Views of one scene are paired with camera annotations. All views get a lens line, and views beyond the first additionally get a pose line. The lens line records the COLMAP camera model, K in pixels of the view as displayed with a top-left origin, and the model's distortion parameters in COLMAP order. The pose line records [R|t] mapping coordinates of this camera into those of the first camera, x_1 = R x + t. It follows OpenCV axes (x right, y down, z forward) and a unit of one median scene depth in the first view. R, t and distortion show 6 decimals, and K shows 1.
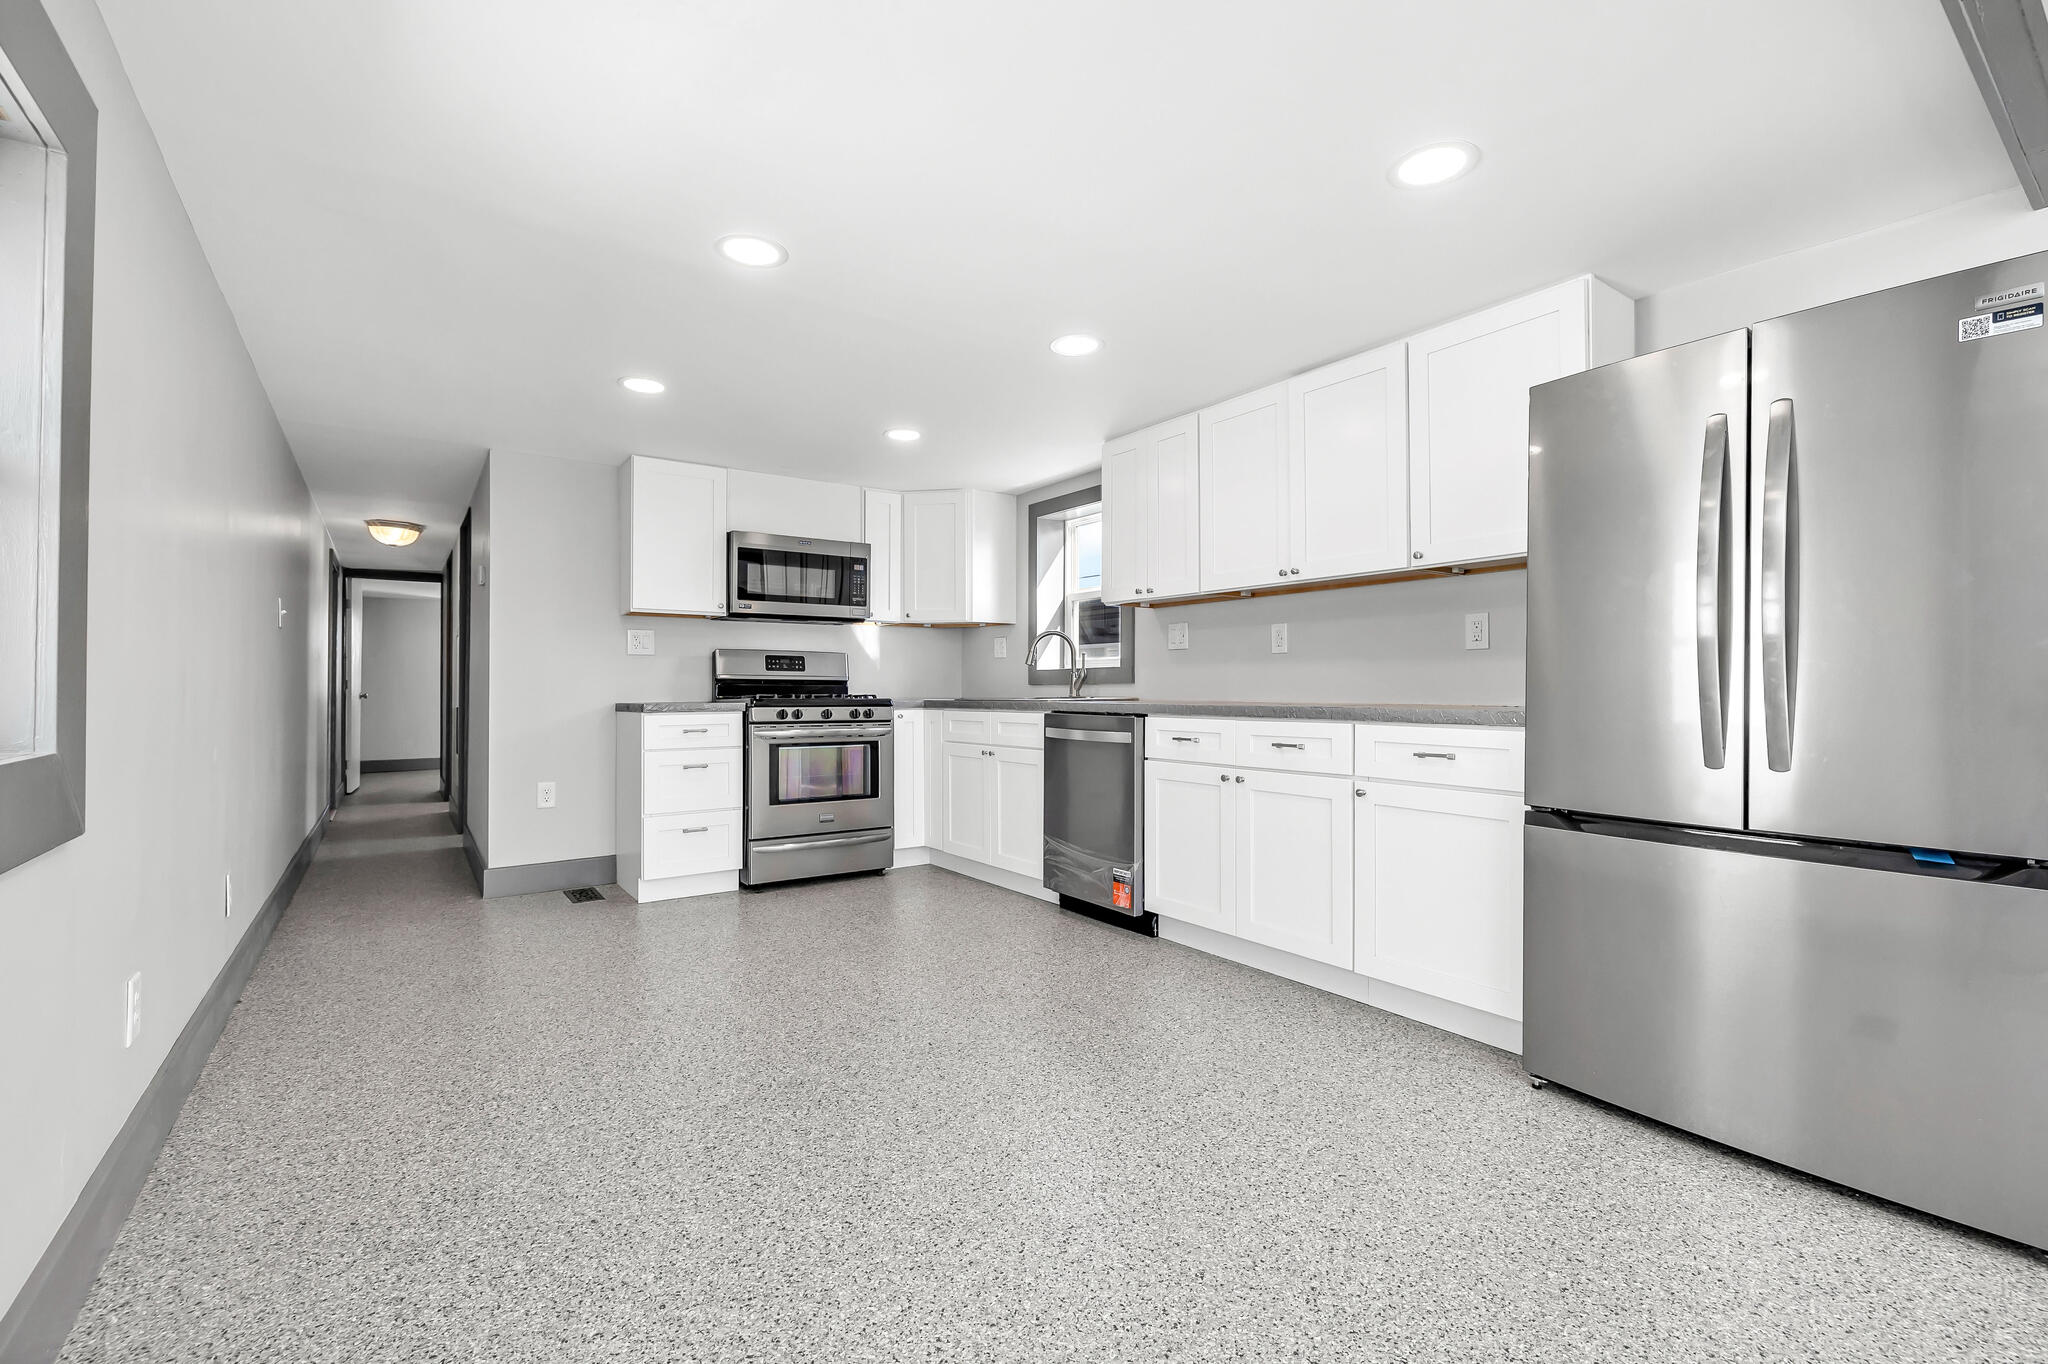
lens RADIAL K [[875.8, 0, 1029.8], [0, 875.8, 677.6], [0, 0, 1]] dist [-0.000671, 0.000275]
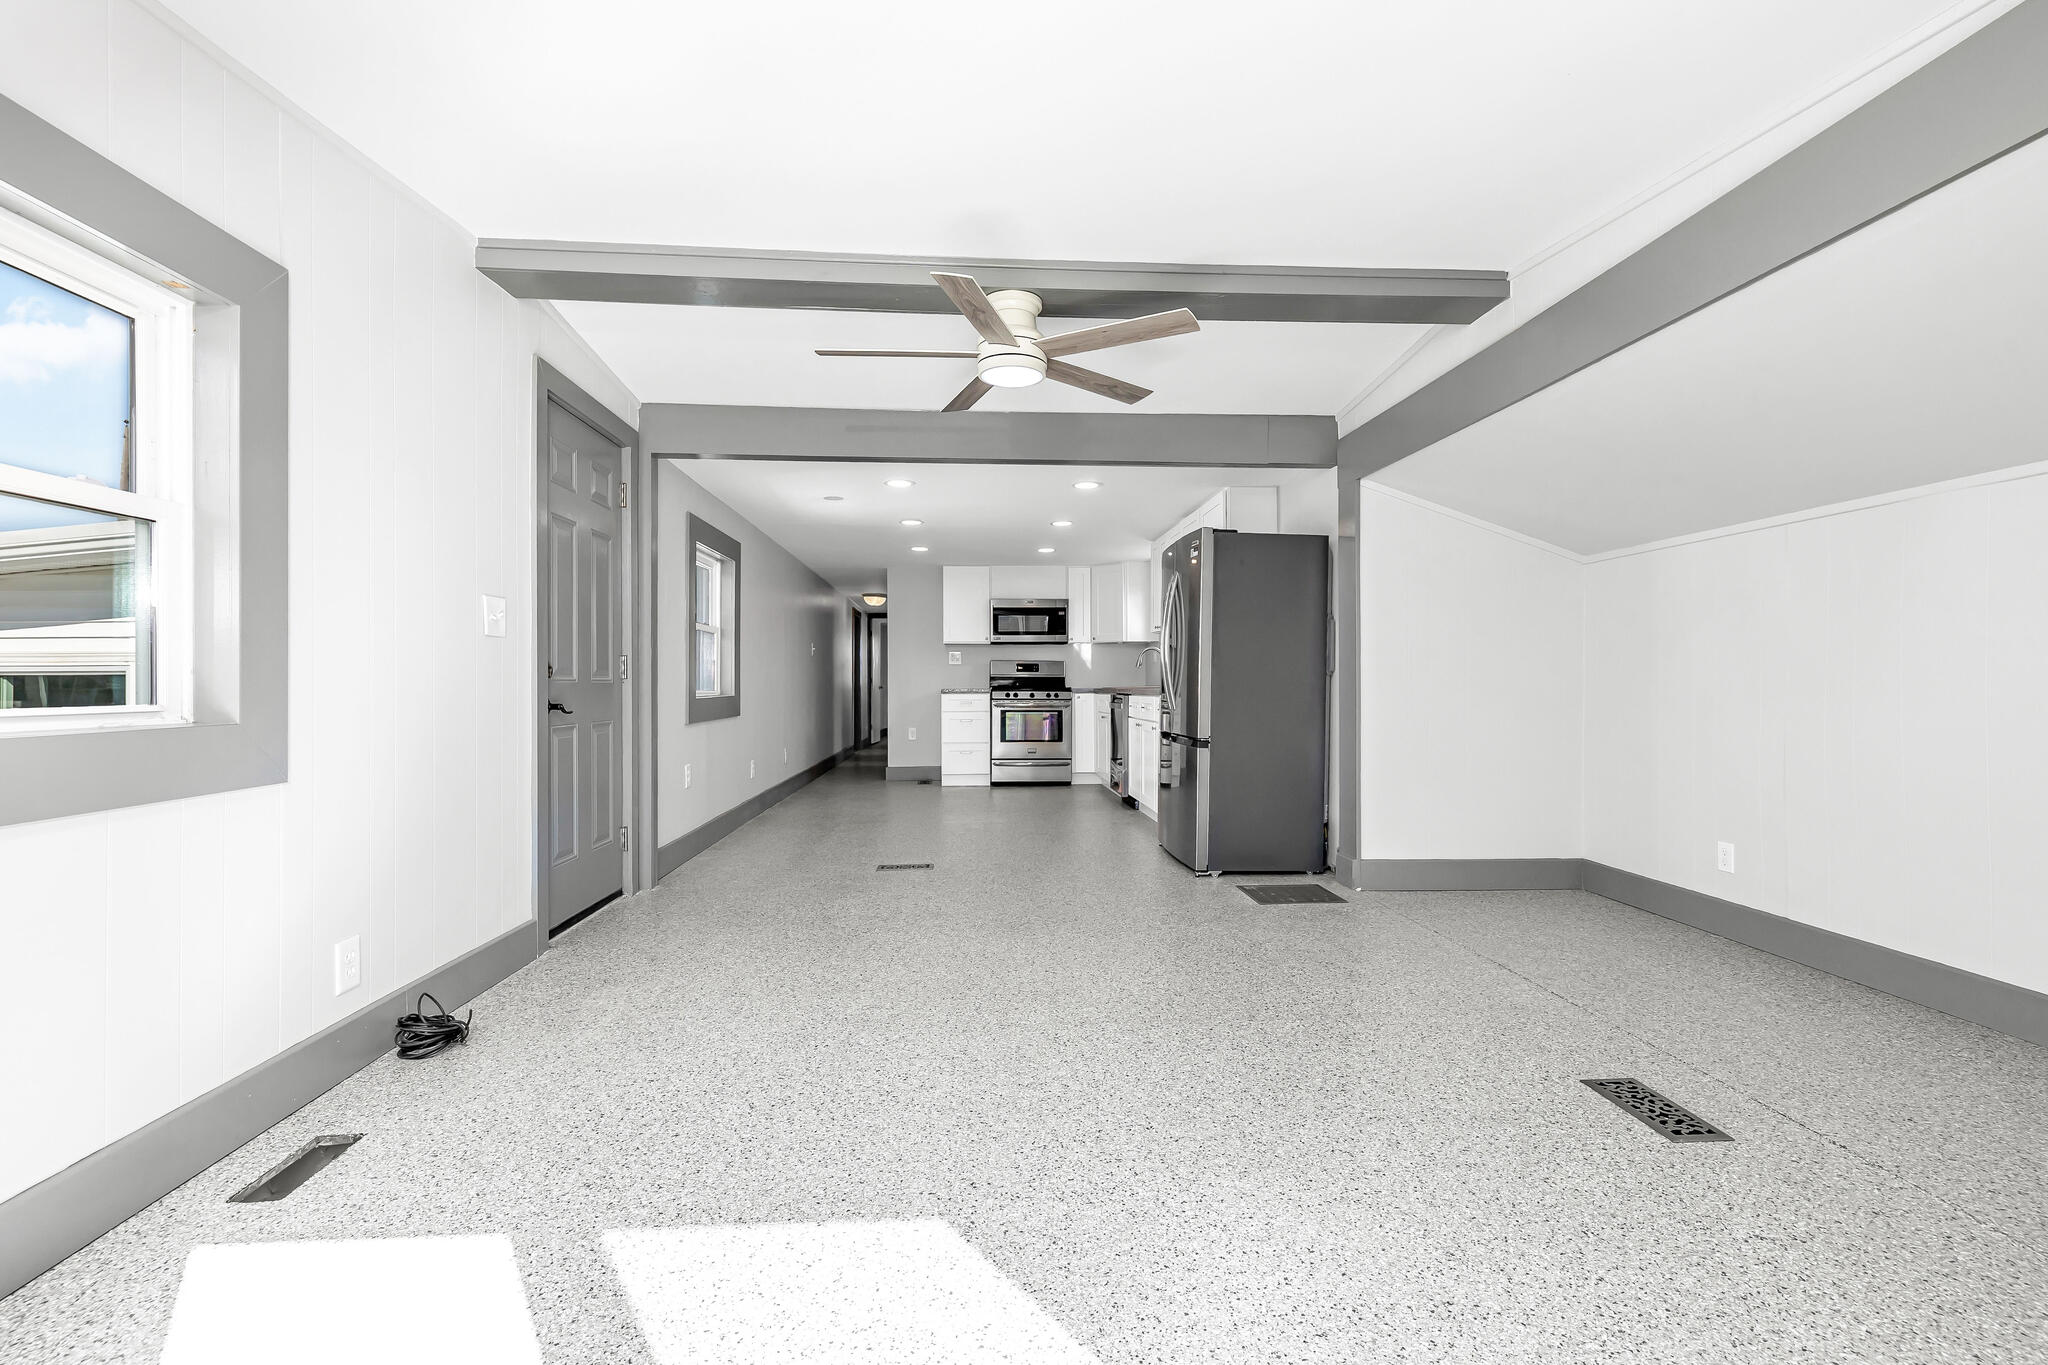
lens RADIAL K [[887.7, 0, 1028.0], [0, 887.7, 681.9], [0, 0, 1]] dist [-0.000992, 0.000193]
pose [[0.851936, -0.003644, -0.523634, 0.746088], [0.009740, 0.999913, 0.008889, -0.003989], [0.523556, -0.012673, 0.851897, -0.610780]]
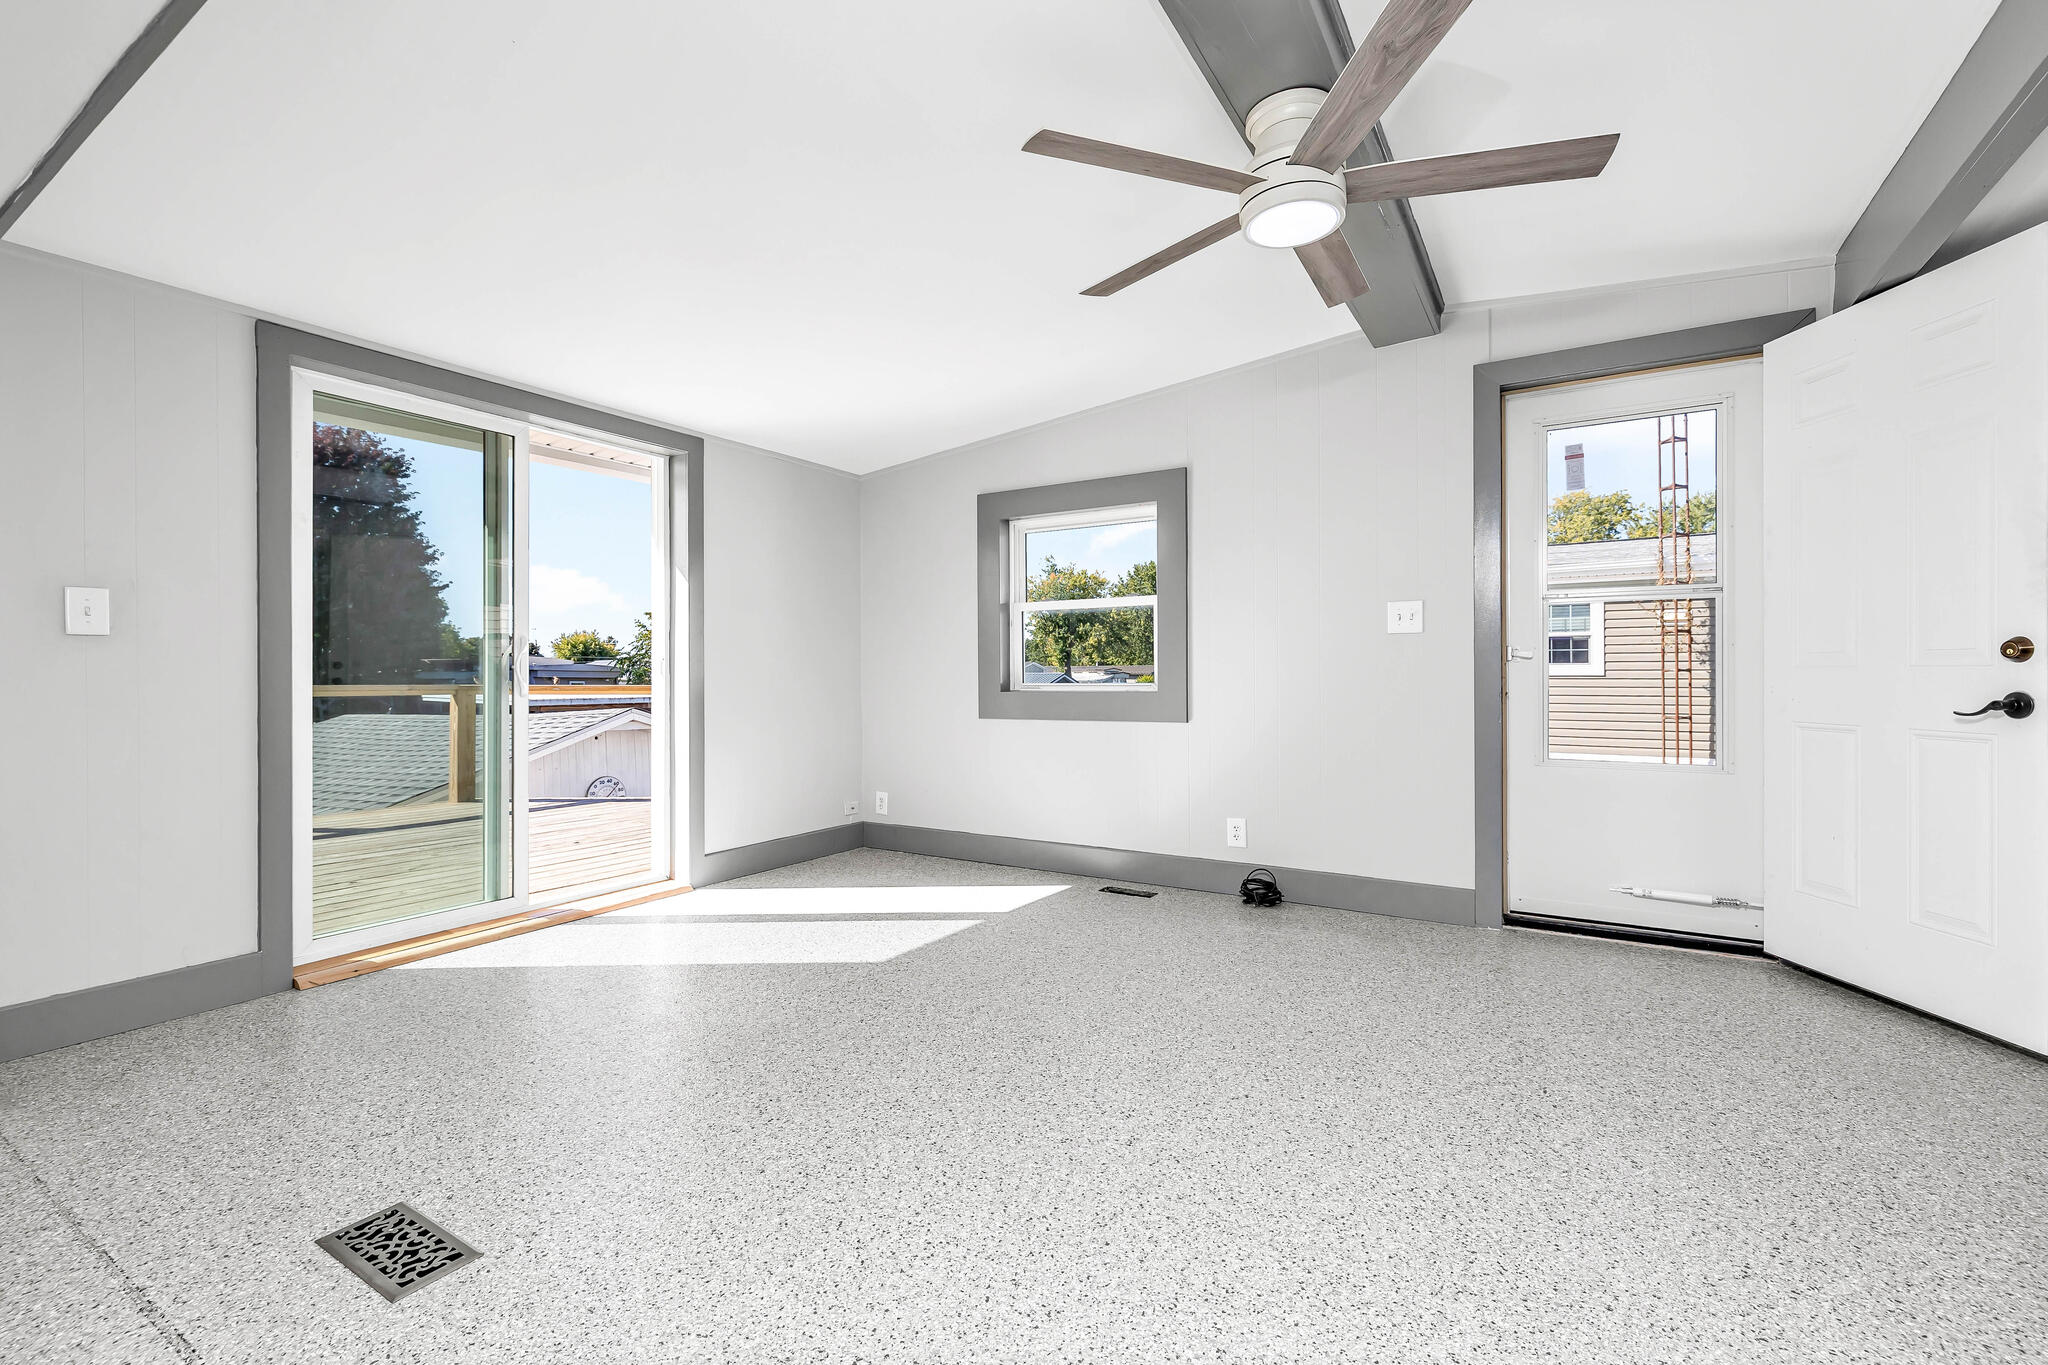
lens RADIAL K [[882.0, 0, 1026.5], [0, 882.0, 673.7], [0, 0, 1]] dist [-0.001185, -0.000095]
pose [[-0.923247, 0.004642, -0.384178, 0.685874], [0.009807, 0.999886, -0.011485, 0.006191], [0.384081, -0.014371, -0.923188, 0.342260]]
